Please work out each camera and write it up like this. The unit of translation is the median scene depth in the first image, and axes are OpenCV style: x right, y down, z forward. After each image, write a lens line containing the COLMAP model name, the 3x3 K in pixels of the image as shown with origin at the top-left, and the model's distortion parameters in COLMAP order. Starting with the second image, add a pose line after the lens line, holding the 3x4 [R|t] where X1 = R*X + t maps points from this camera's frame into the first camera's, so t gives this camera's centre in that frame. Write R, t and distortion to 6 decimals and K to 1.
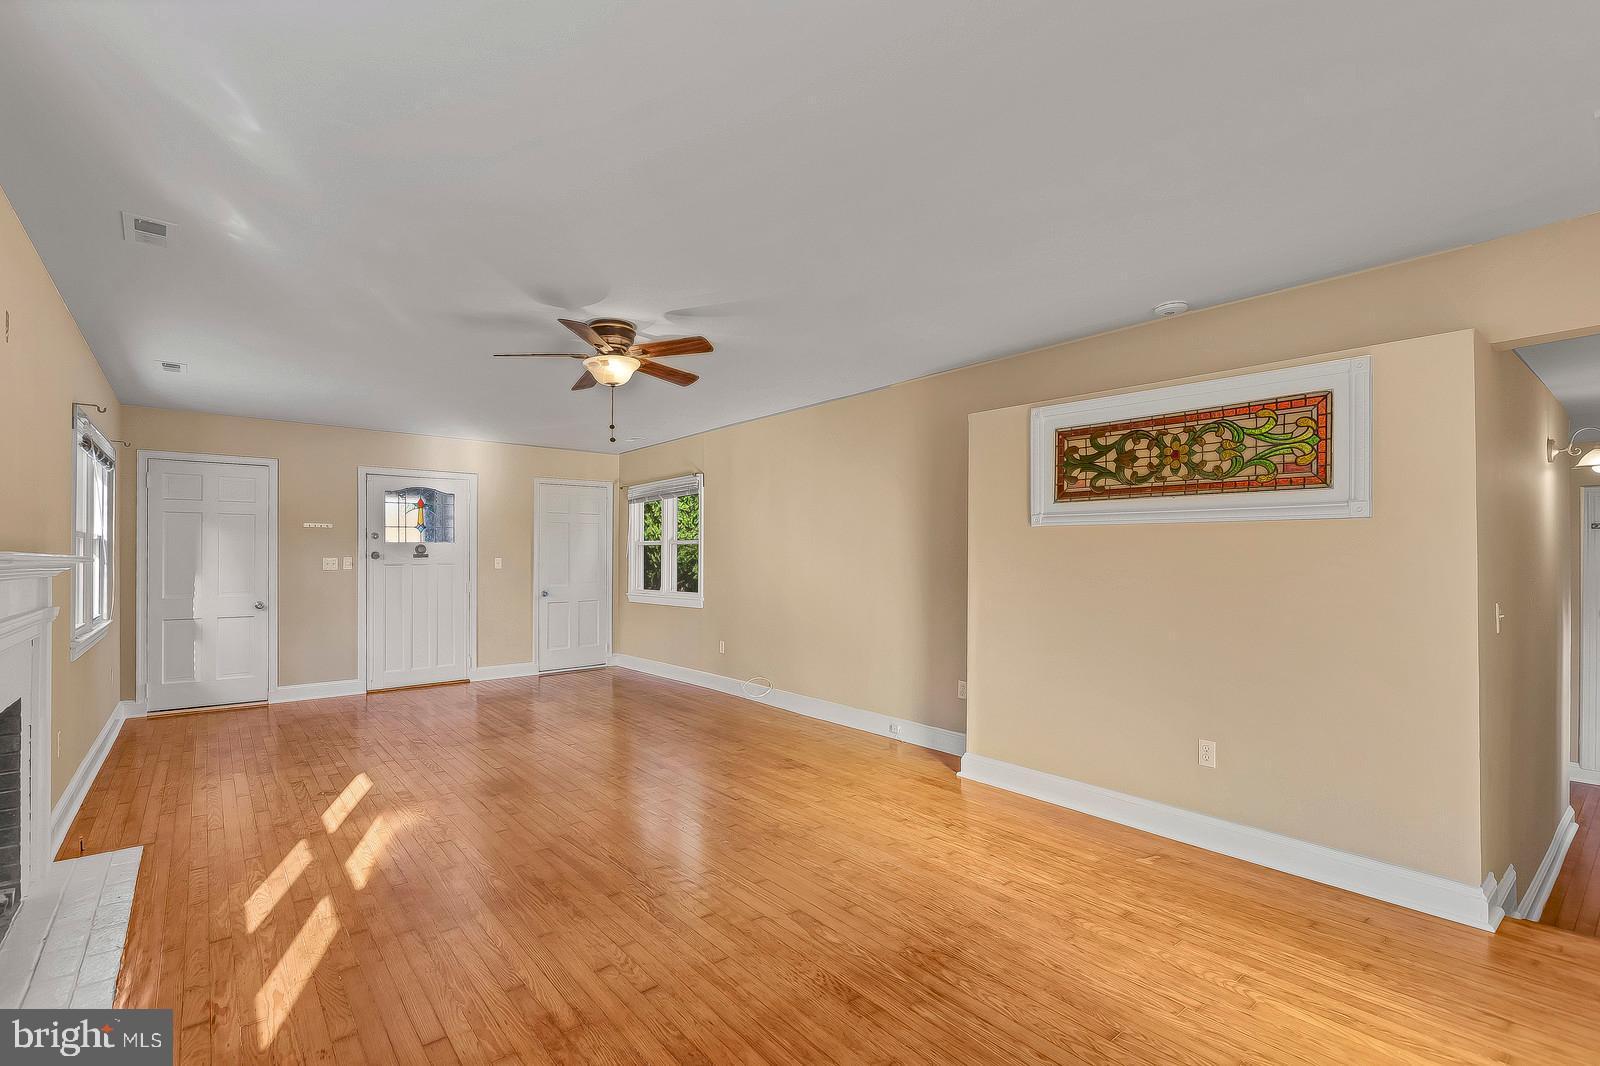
lens RADIAL K [[705.9, 0, 773.4], [0, 705.9, 558.8], [0, 0, 1]] dist [0.000965, 0.000063]
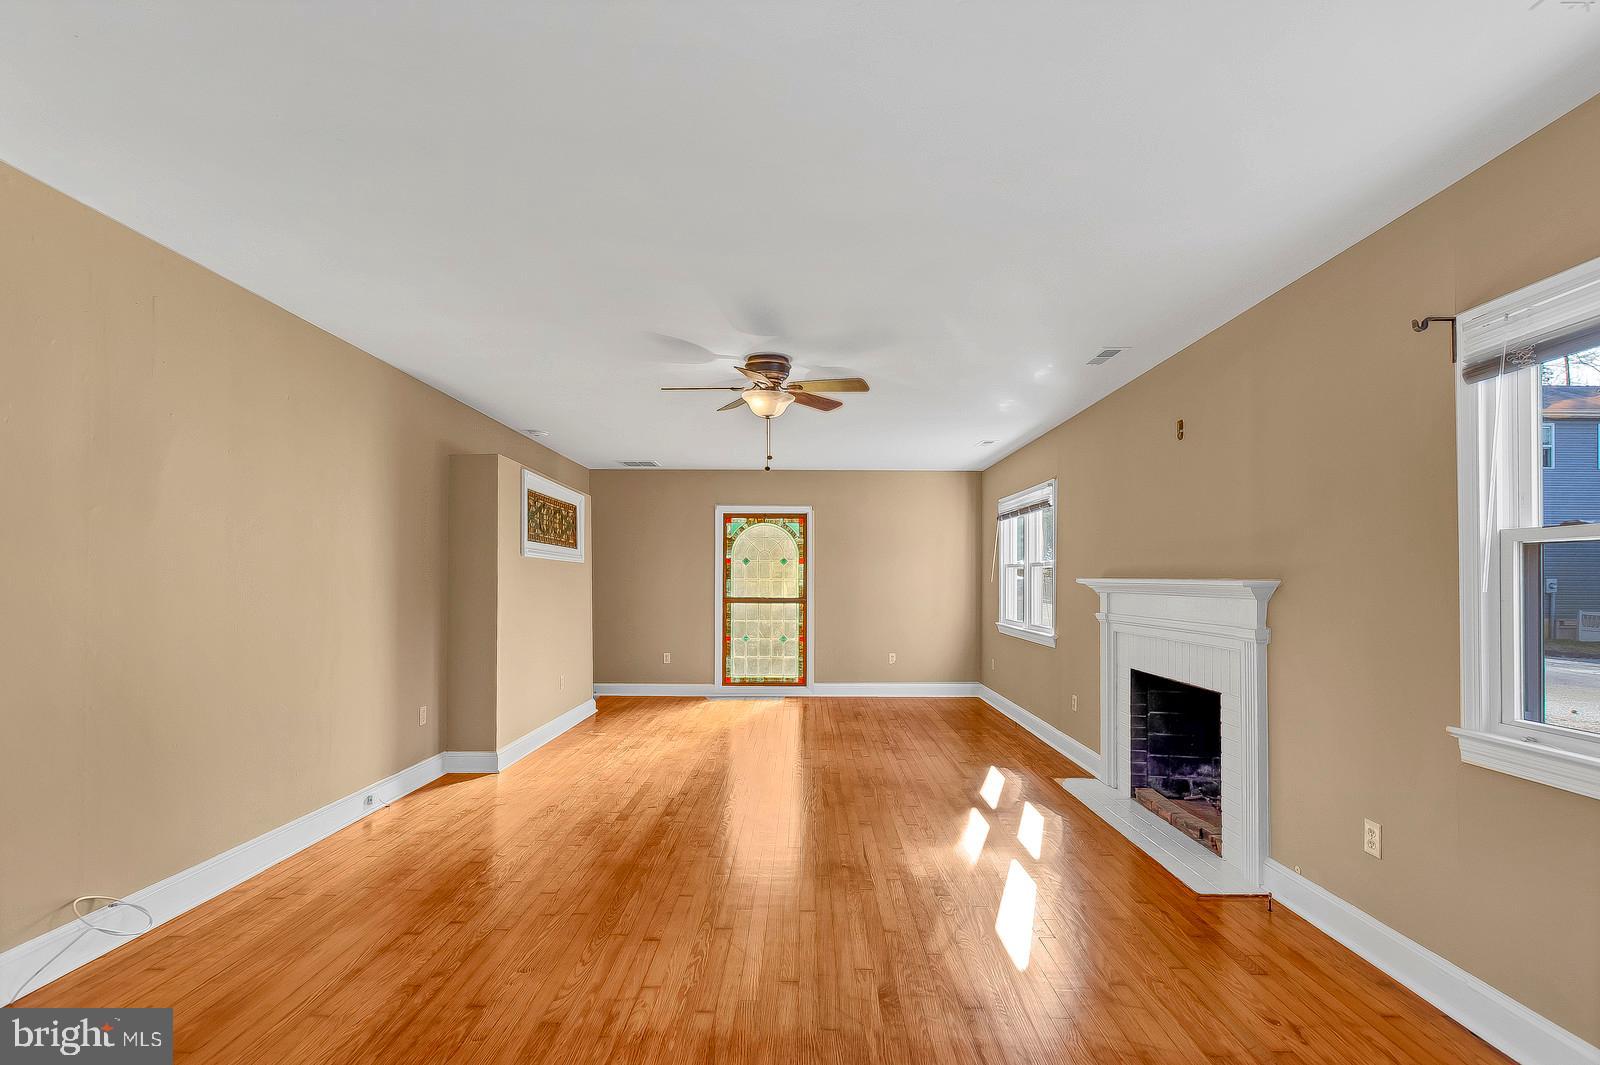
lens RADIAL K [[724.0, 0, 798.2], [0, 724.0, 575.0], [0, 0, 1]] dist [0.000874, -0.000197]
pose [[-0.775900, 0.001239, 0.630855, -1.040508], [-0.005297, 0.999950, -0.008480, -0.001426], [-0.630834, -0.009921, -0.775854, 1.990976]]
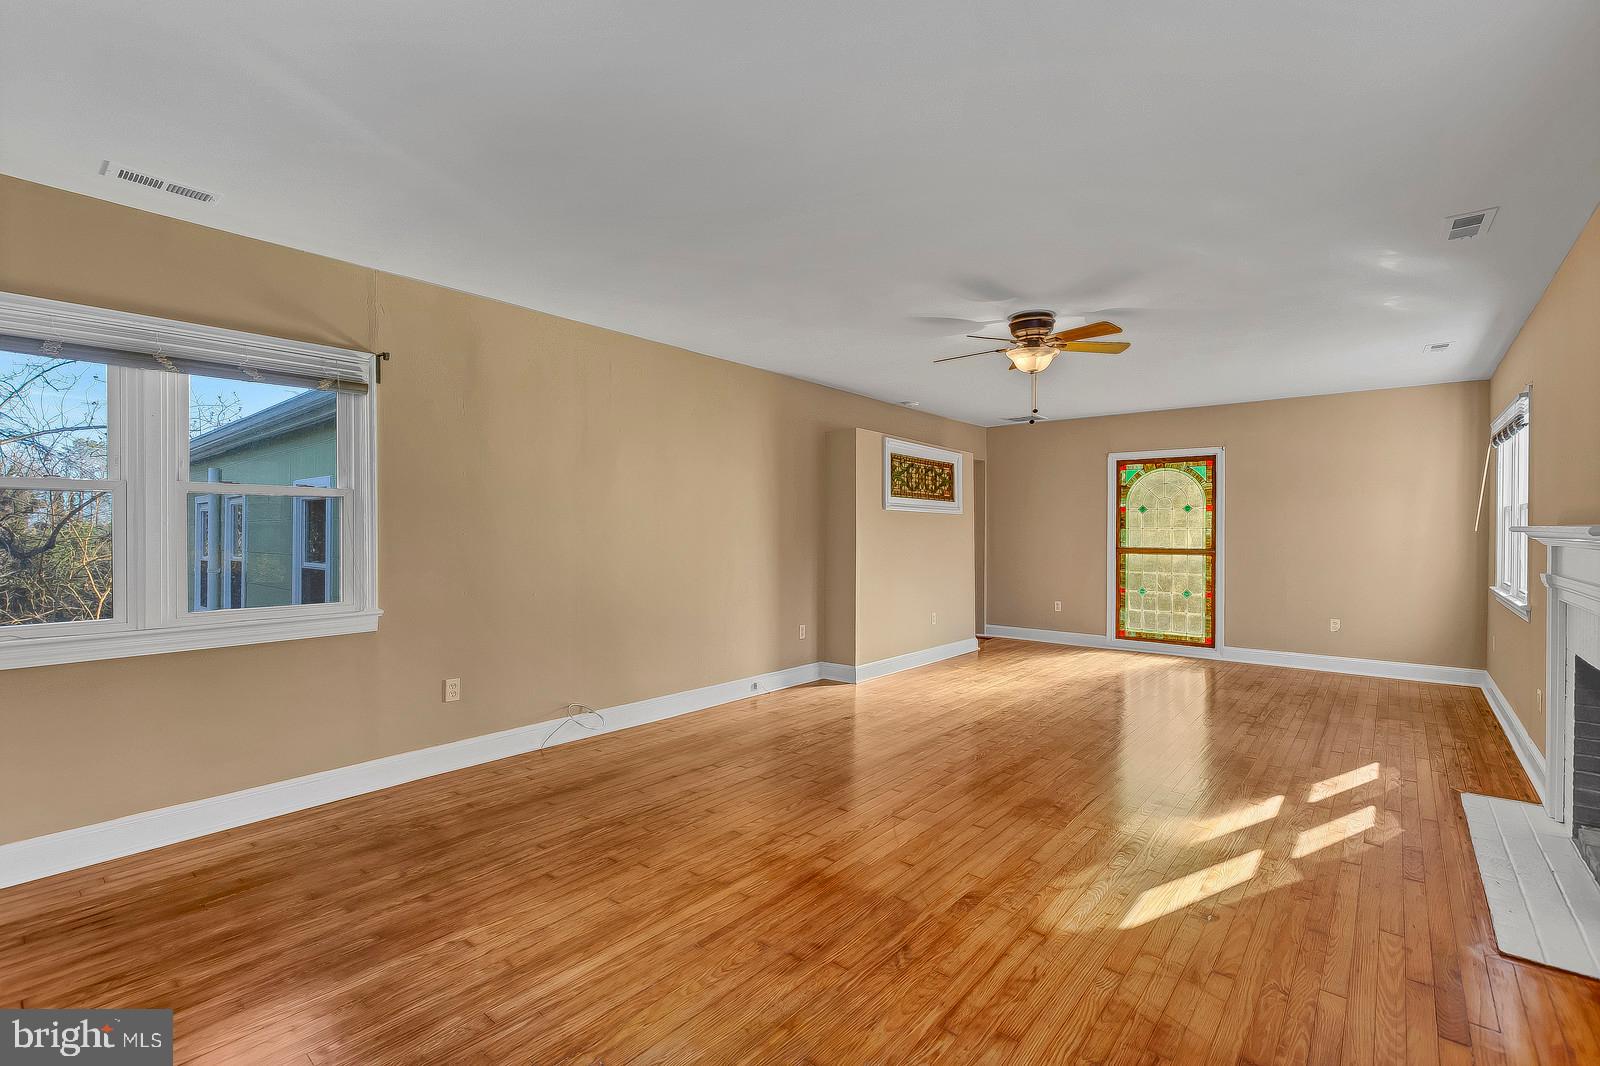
lens RADIAL K [[713.2, 0, 796.8], [0, 713.2, 539.4], [0, 0, 1]] dist [0.000720, -0.000258]
pose [[-0.191033, -0.014497, 0.981476, -1.375578], [-0.003854, 0.999894, 0.014019, -0.000230], [-0.981576, -0.001105, -0.191069, 1.729860]]
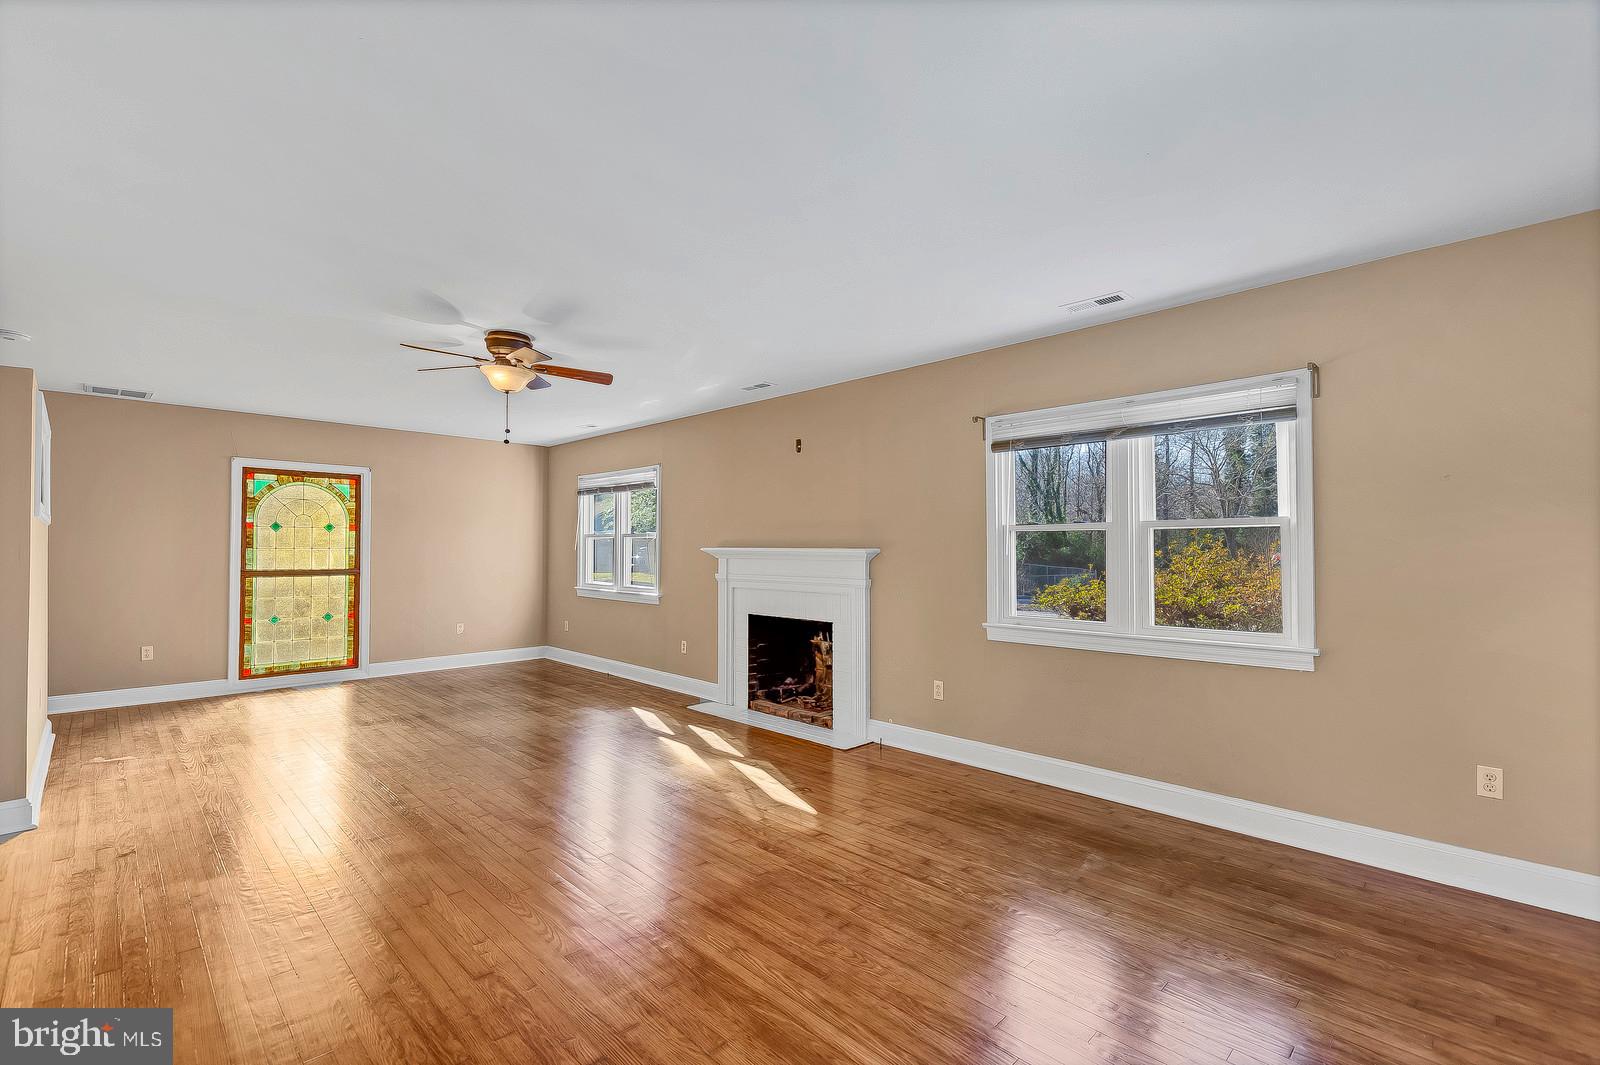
lens RADIAL K [[713.2, 0, 796.8], [0, 713.2, 538.9], [0, 0, 1]] dist [0.000720, -0.000258]
pose [[-0.993735, -0.003037, -0.111723, -0.604014], [-0.001262, 0.999872, -0.015949, -0.002926], [0.111757, -0.015708, -0.993611, 2.351391]]
